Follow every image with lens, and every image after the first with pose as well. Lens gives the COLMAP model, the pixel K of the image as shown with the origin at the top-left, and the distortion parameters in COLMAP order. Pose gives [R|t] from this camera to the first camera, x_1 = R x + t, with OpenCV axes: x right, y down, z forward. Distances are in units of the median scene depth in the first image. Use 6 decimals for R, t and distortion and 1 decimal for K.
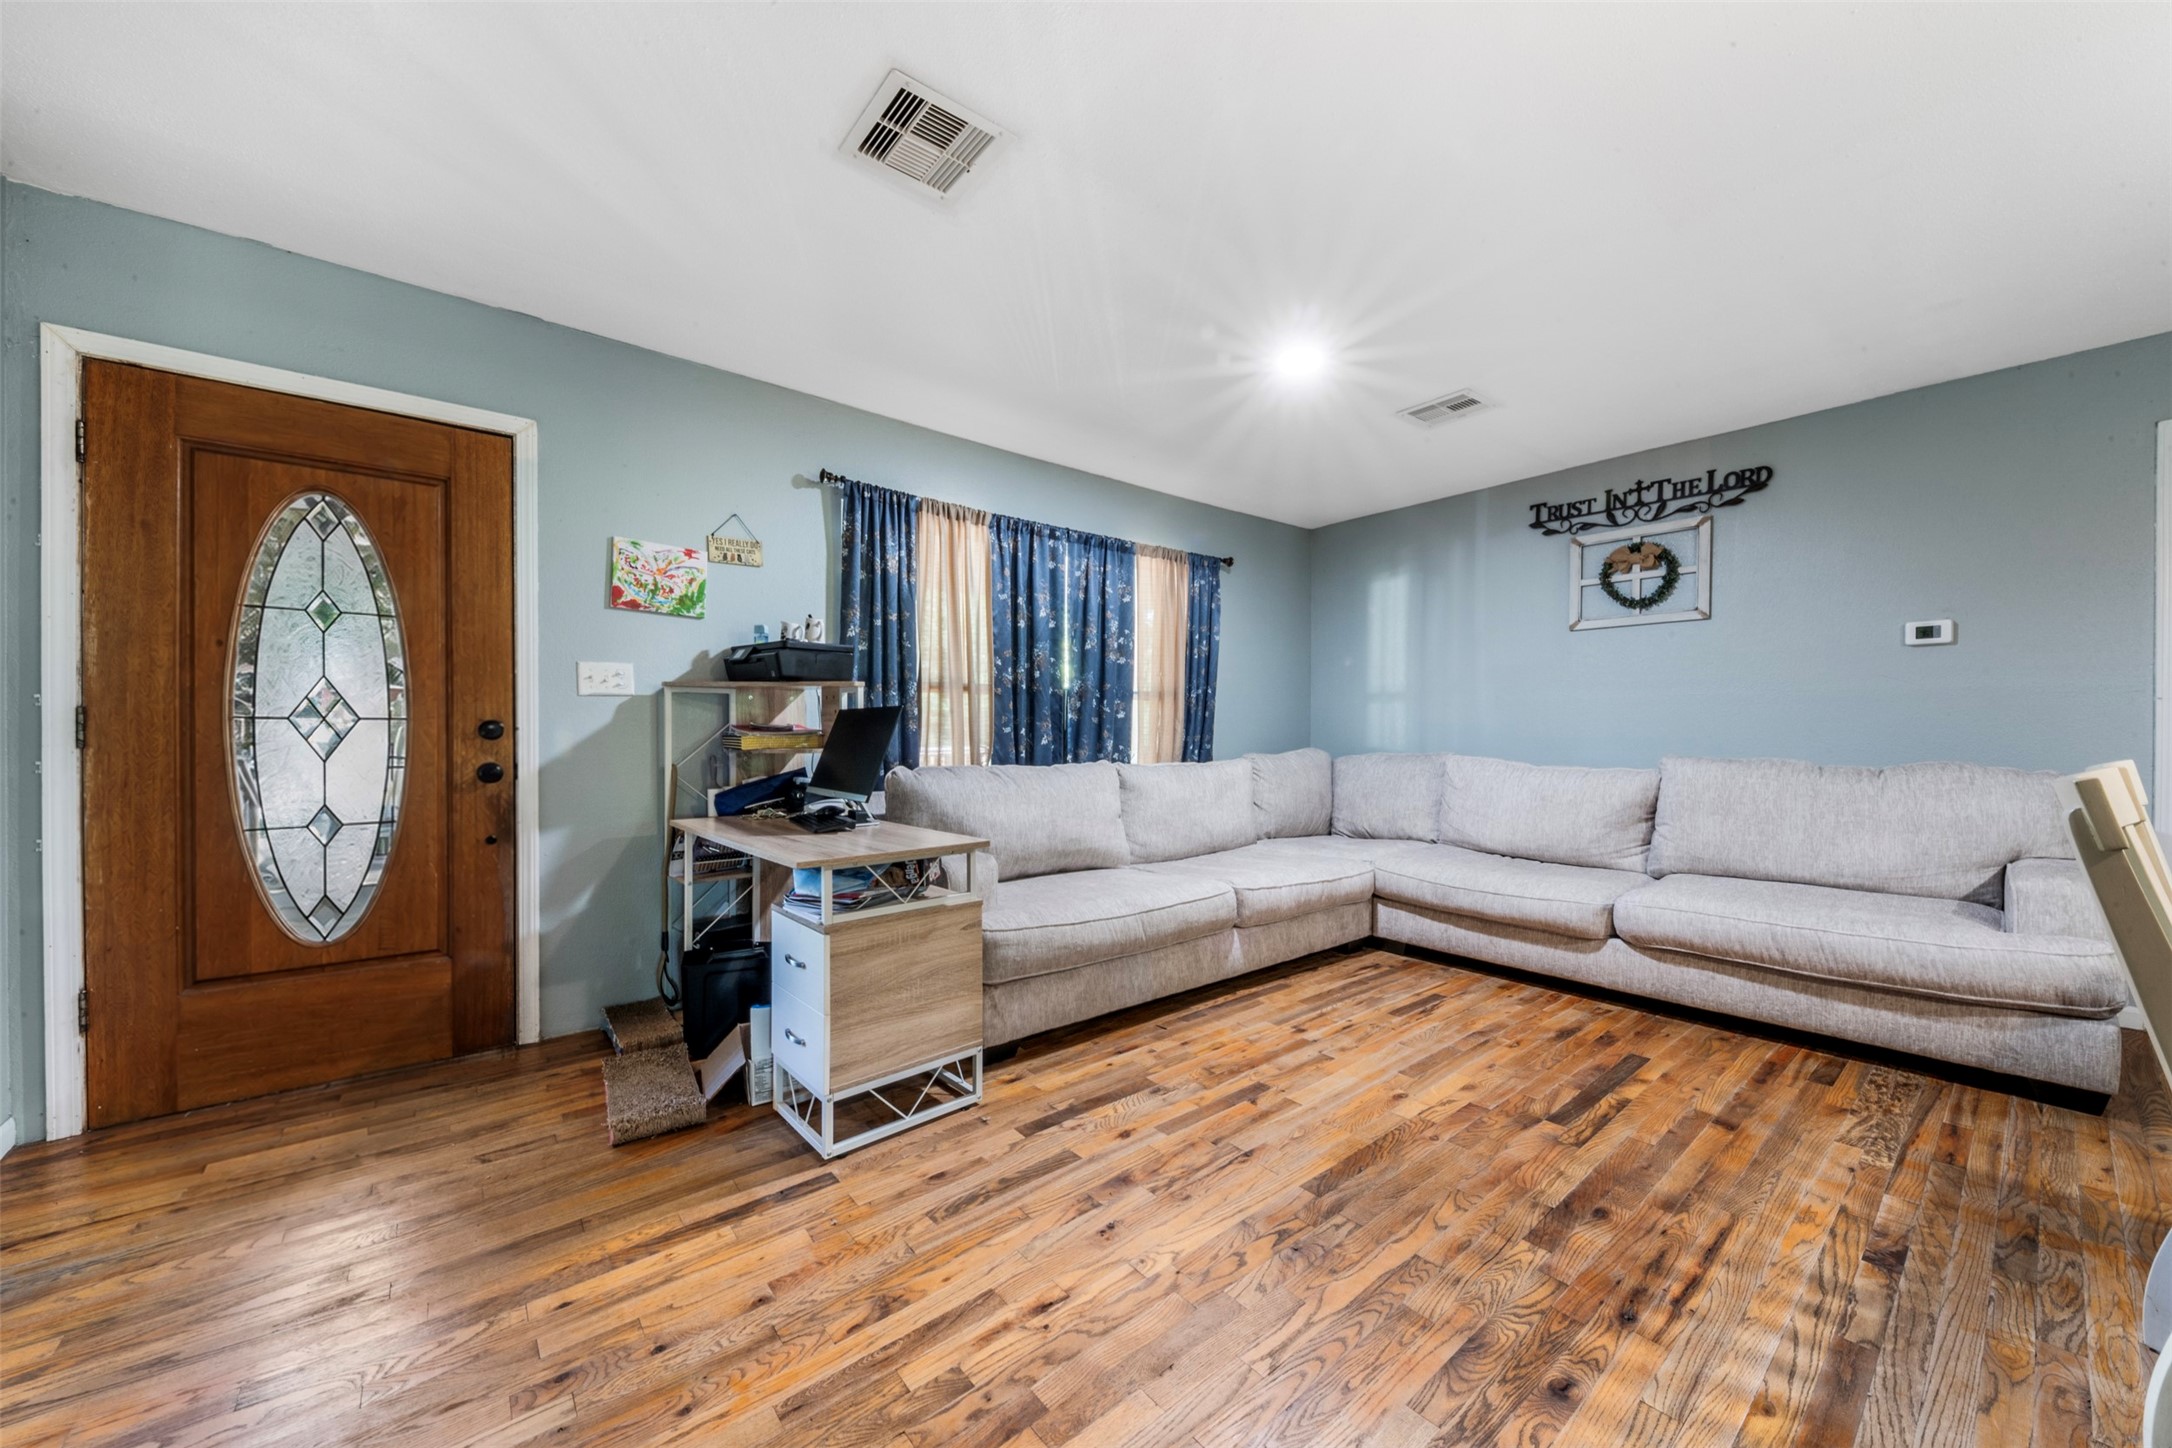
lens RADIAL K [[778.9, 0, 1085.2], [0, 778.9, 742.2], [0, 0, 1]] dist [0.001043, -0.002788]
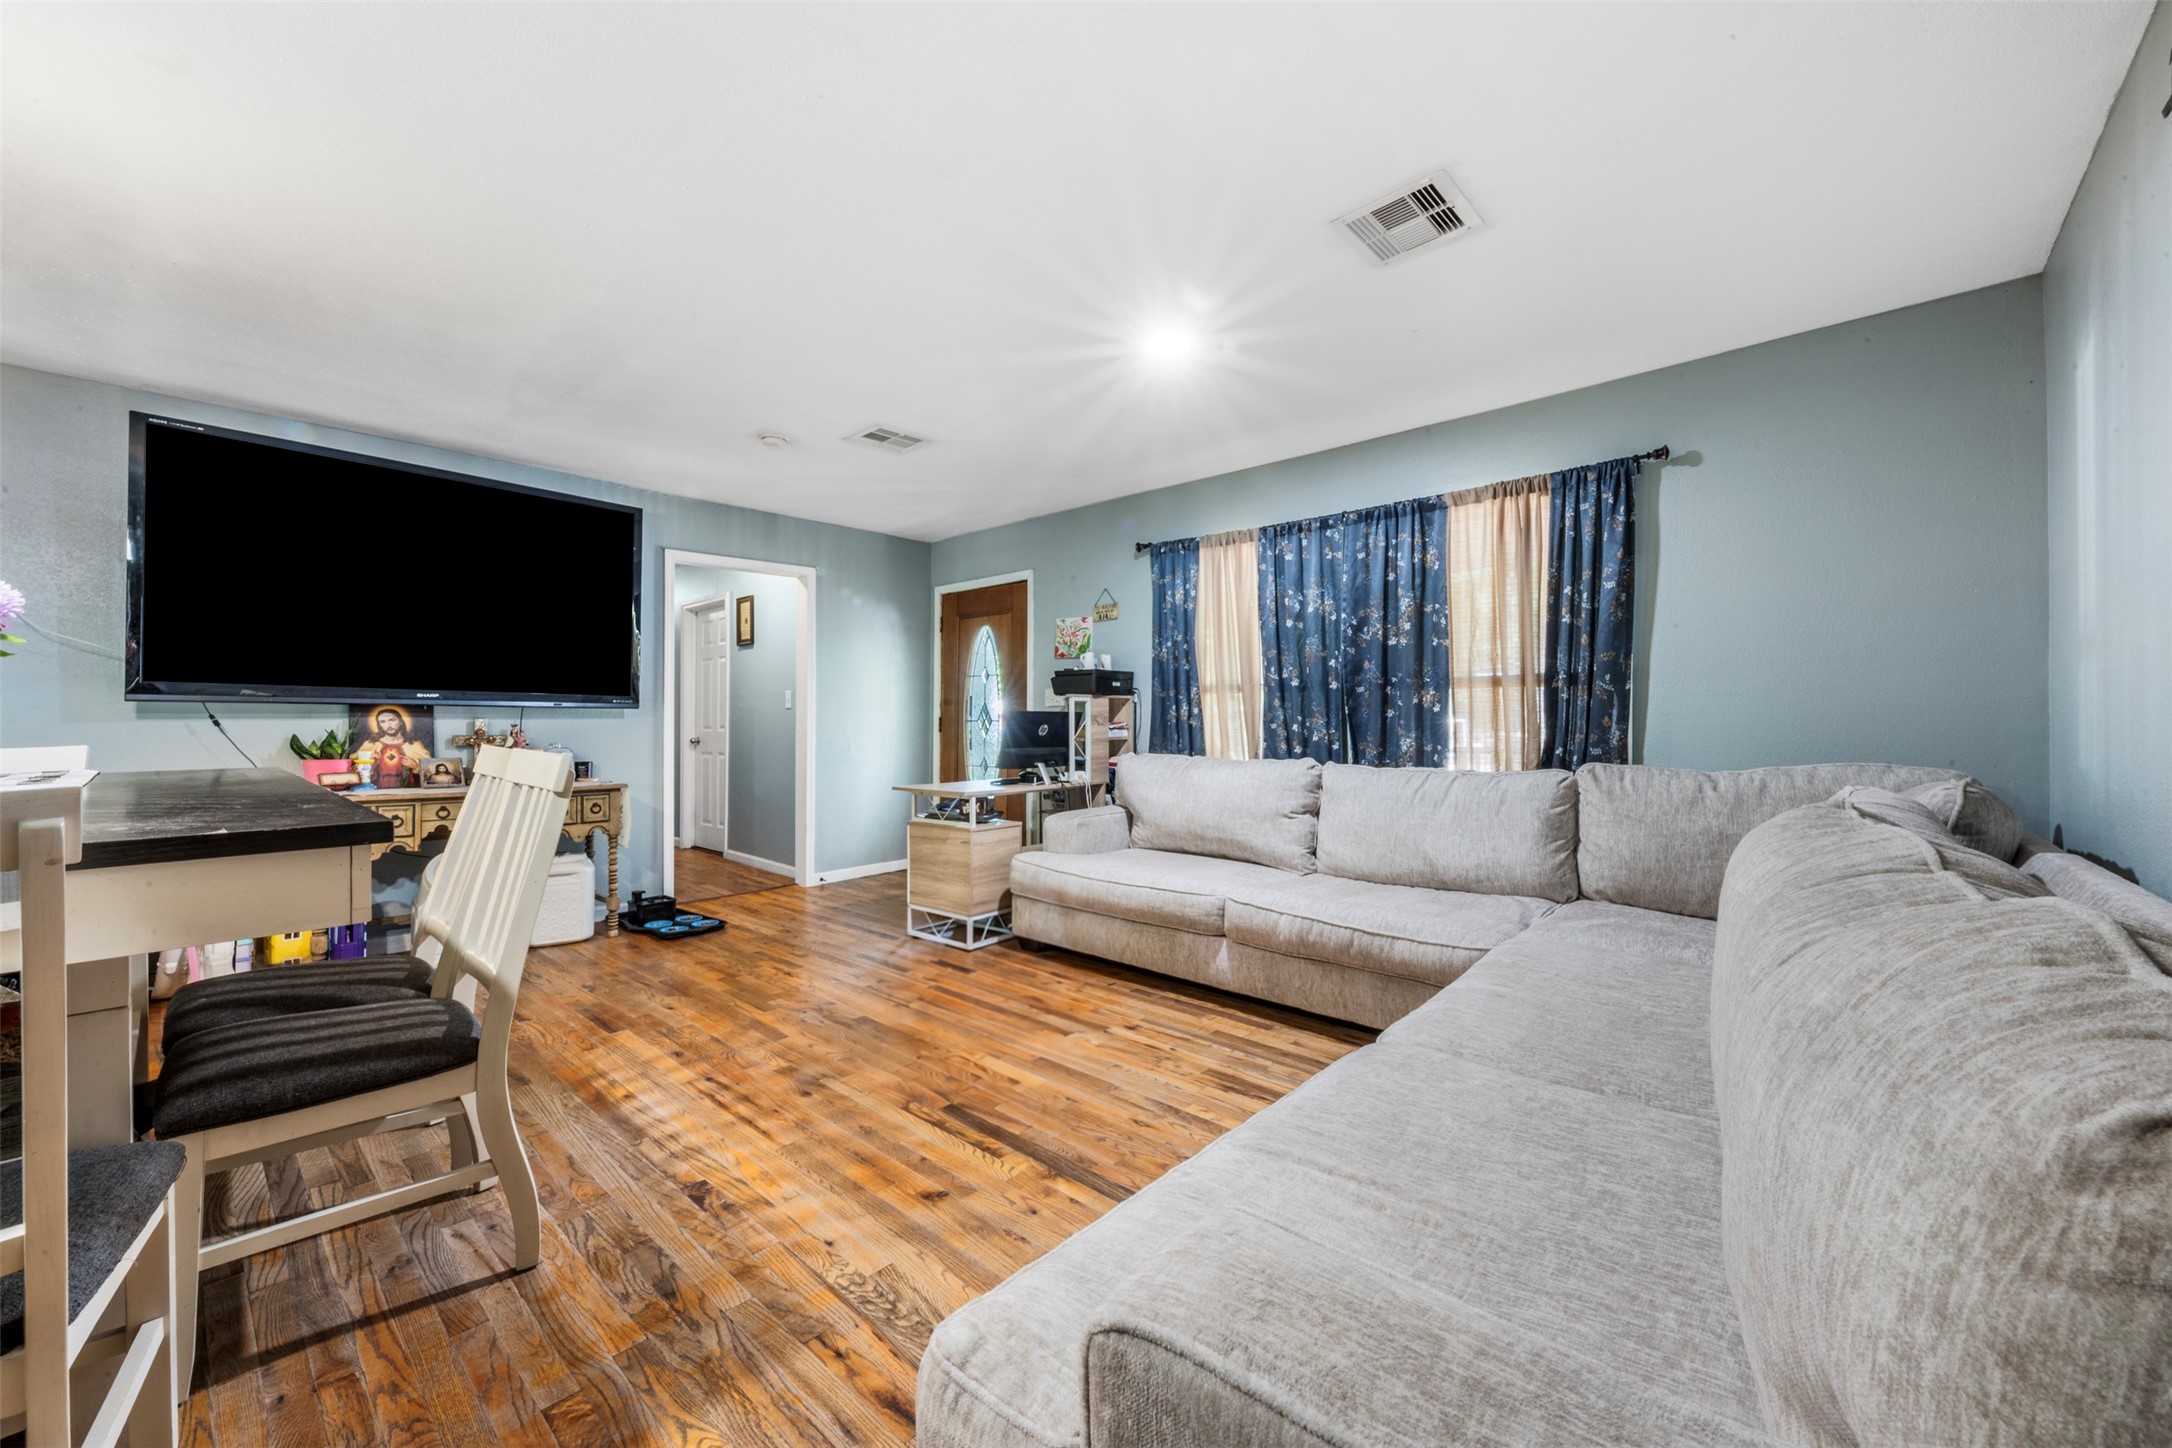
lens RADIAL K [[805.9, 0, 1062.2], [0, 805.9, 736.1], [0, 0, 1]] dist [0.000068, -0.002404]
pose [[0.152888, 0.009272, -0.988200, 1.305270], [-0.020391, 0.999773, 0.006226, -0.005511], [0.988033, 0.019198, 0.153043, 0.767605]]
